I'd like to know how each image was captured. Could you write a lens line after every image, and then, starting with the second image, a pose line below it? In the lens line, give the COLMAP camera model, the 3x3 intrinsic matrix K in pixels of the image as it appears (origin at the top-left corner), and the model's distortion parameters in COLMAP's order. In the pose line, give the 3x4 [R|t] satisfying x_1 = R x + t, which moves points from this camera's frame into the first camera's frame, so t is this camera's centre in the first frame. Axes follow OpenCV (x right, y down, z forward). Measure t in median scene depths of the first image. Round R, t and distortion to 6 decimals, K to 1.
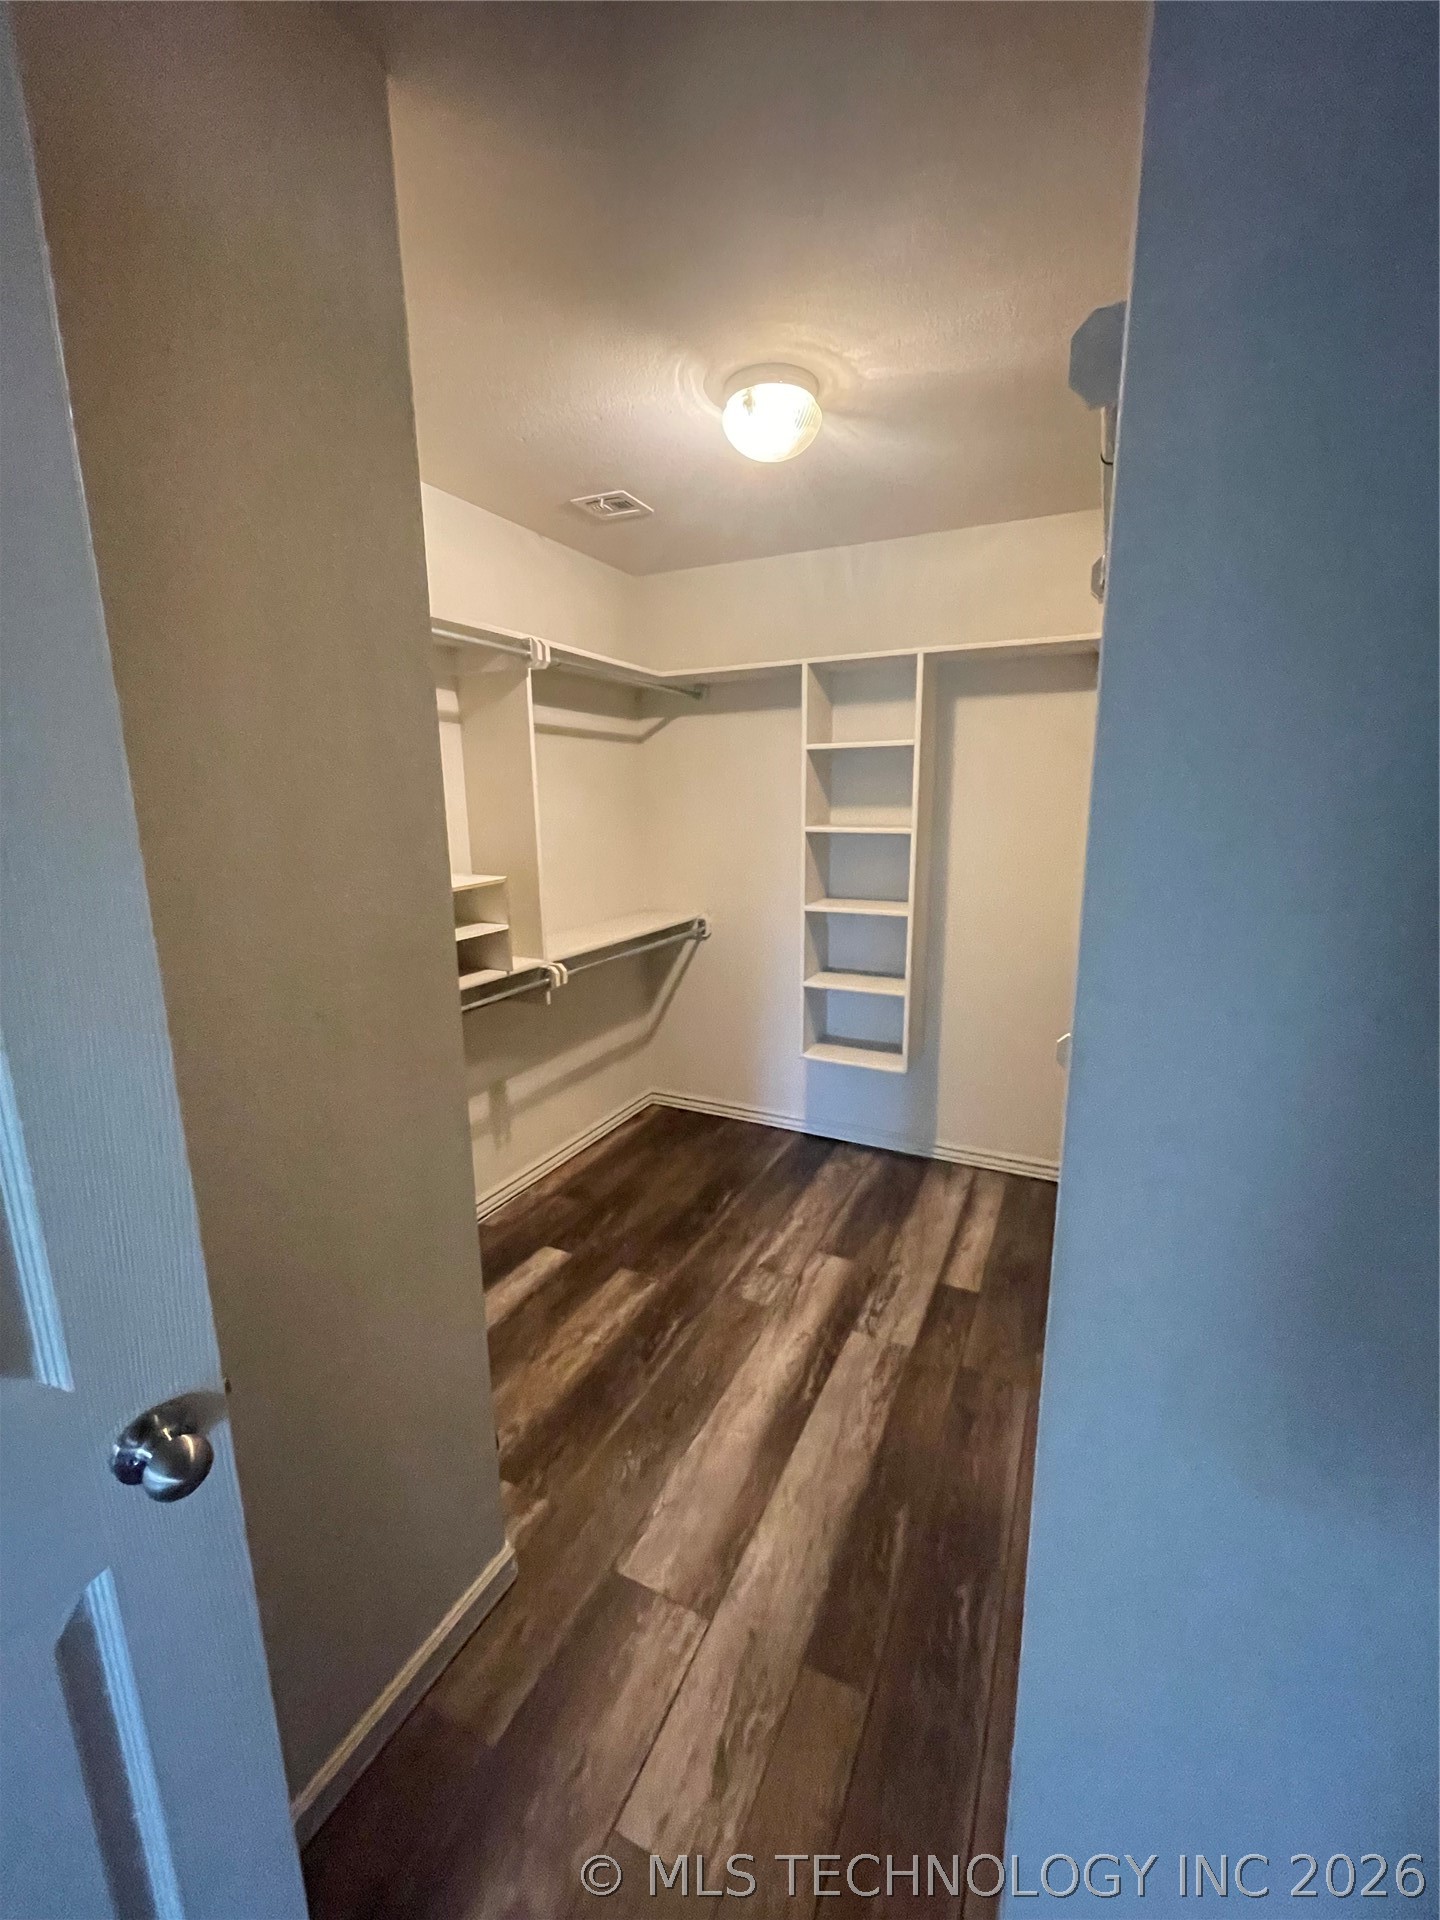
lens RADIAL K [[778.3, 0, 727.9], [0, 778.3, 949.0], [0, 0, 1]] dist [-0.002397, 0.000395]
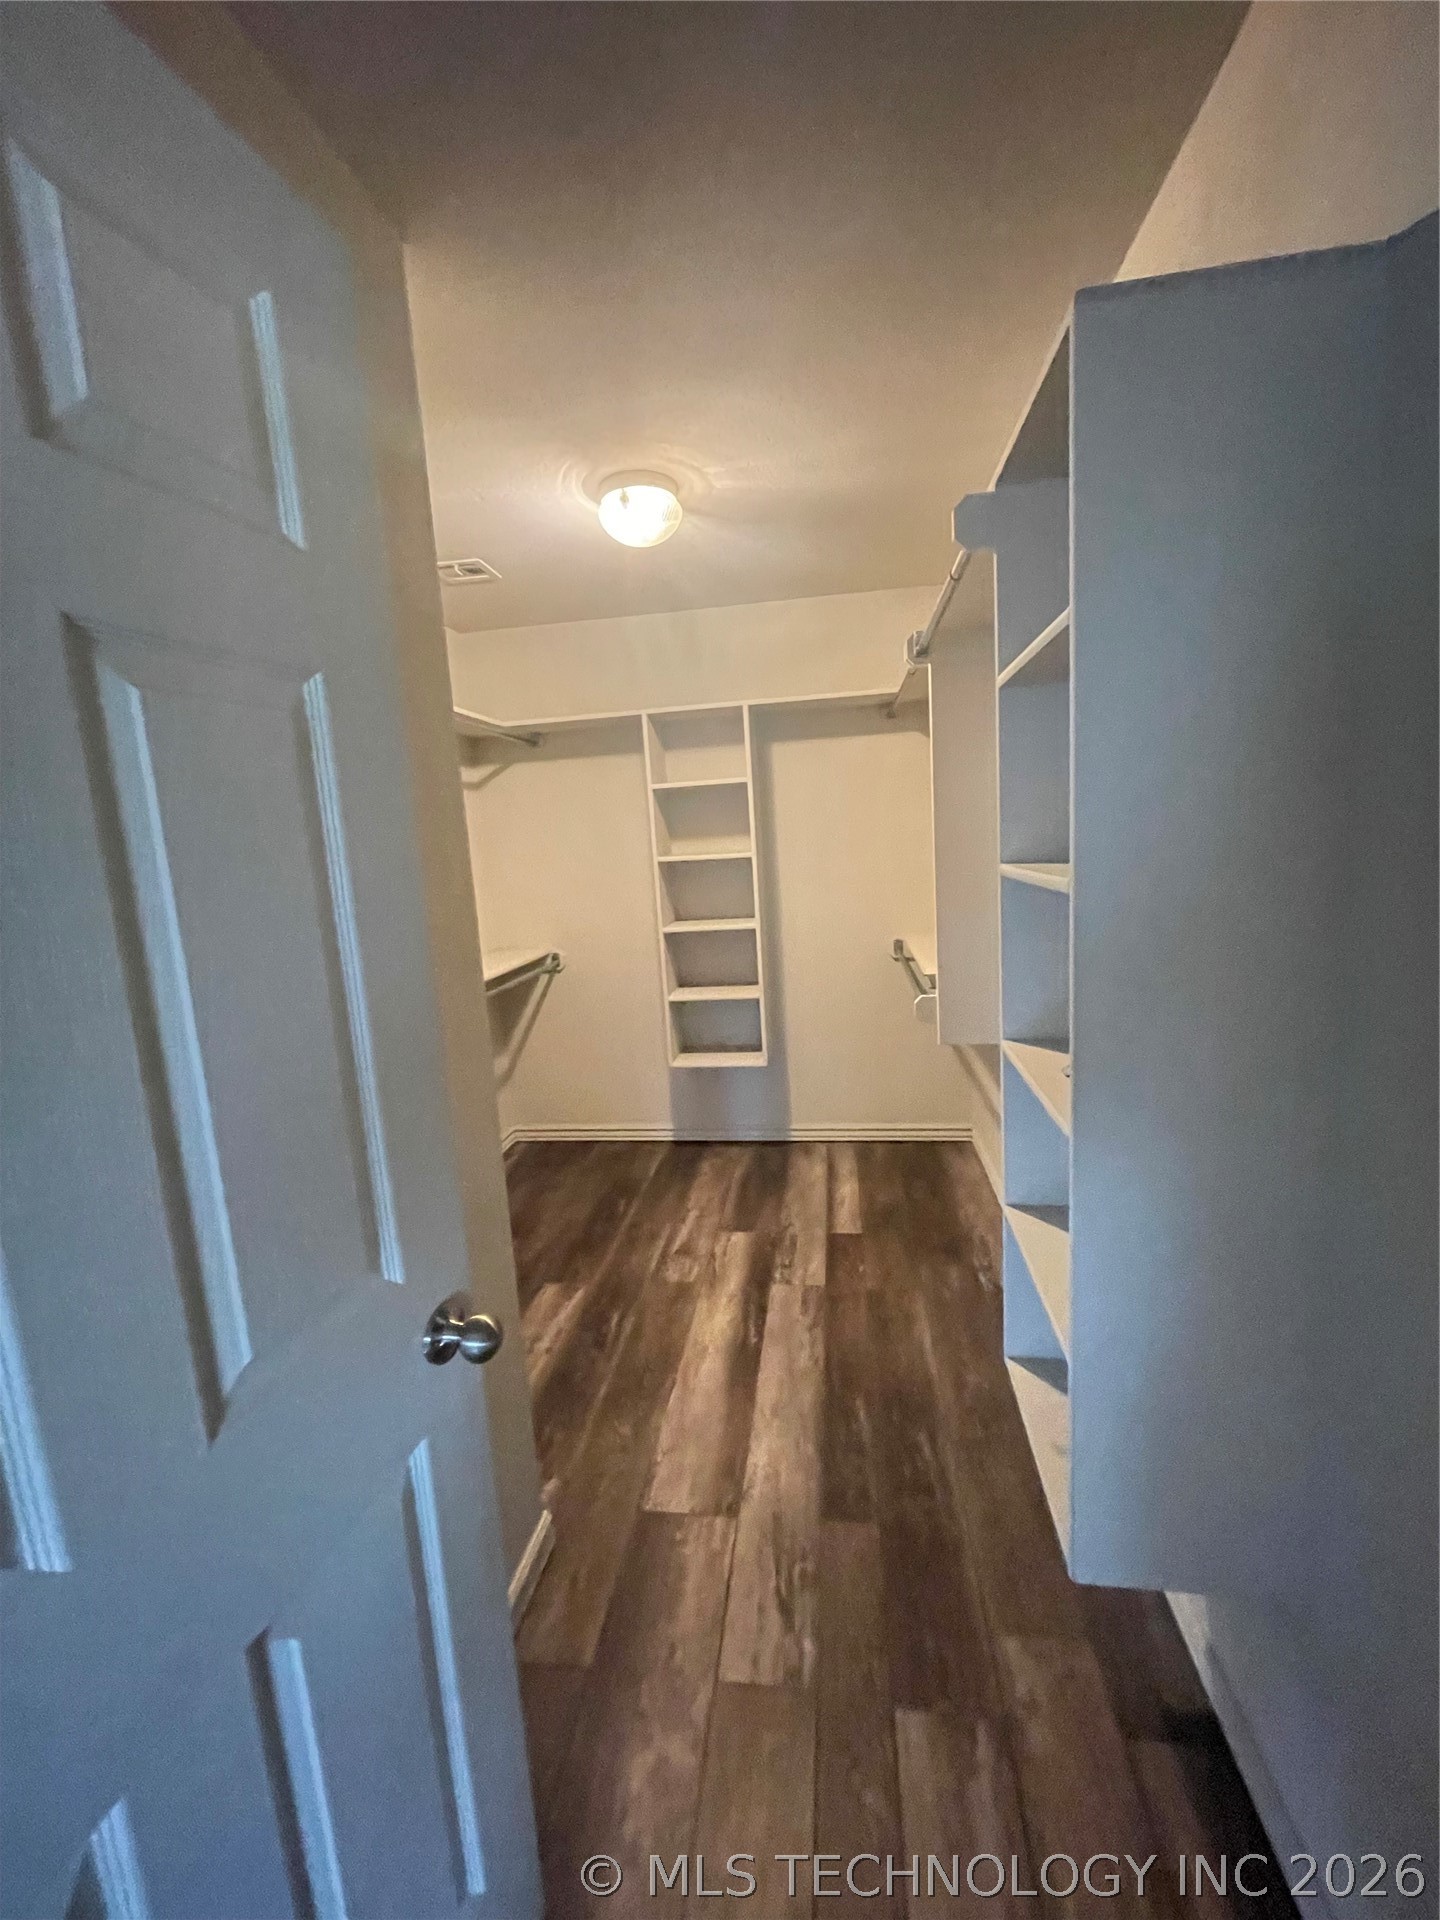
lens RADIAL K [[778.3, 0, 727.9], [0, 778.3, 949.0], [0, 0, 1]] dist [-0.002397, 0.000395]
pose [[0.949983, -0.093178, 0.298077, -0.174224], [0.111104, 0.992846, -0.043734, 0.038651], [-0.291869, 0.074664, 0.953539, -0.097250]]
